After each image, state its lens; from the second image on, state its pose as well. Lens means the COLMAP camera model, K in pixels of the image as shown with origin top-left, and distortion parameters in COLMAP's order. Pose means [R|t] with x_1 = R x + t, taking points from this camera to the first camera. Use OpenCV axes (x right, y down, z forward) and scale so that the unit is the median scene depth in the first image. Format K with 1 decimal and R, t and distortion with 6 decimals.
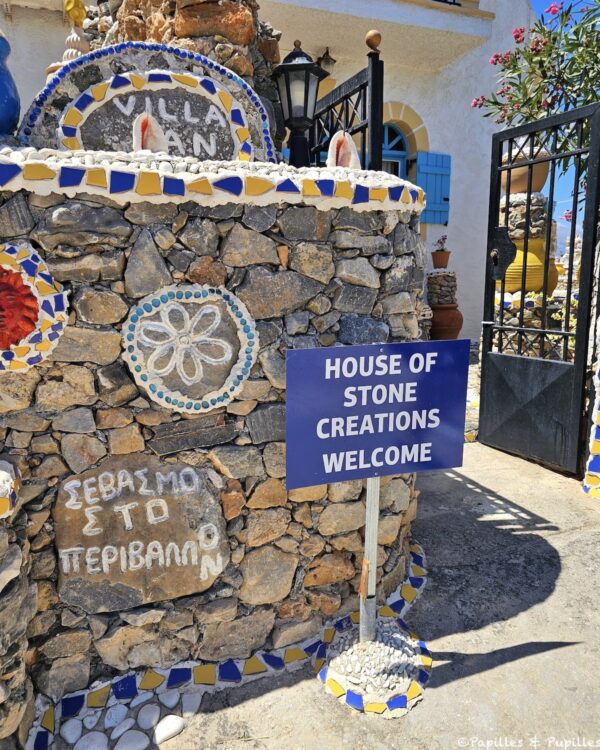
lens RADIAL K [[550.3, 0, 299.4], [0, 550.3, 375.1], [0, 0, 1]] dist [0.071878, -0.039049]
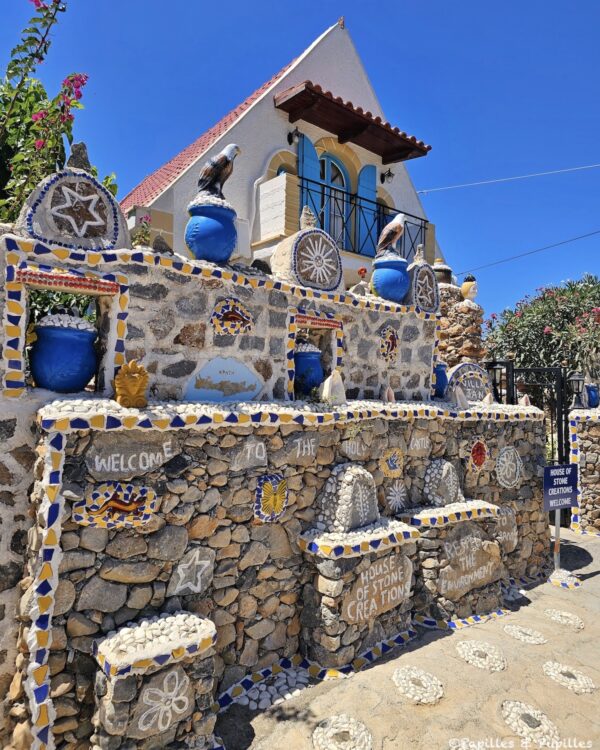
lens RADIAL K [[550.3, 0, 300.6], [0, 550.3, 374.1], [0, 0, 1]] dist [0.071878, -0.039049]
pose [[0.955633, 0.041259, 0.291656, -2.192800], [0.022773, 0.976829, -0.212805, 0.081475], [-0.293678, 0.210006, 0.932551, -1.644609]]
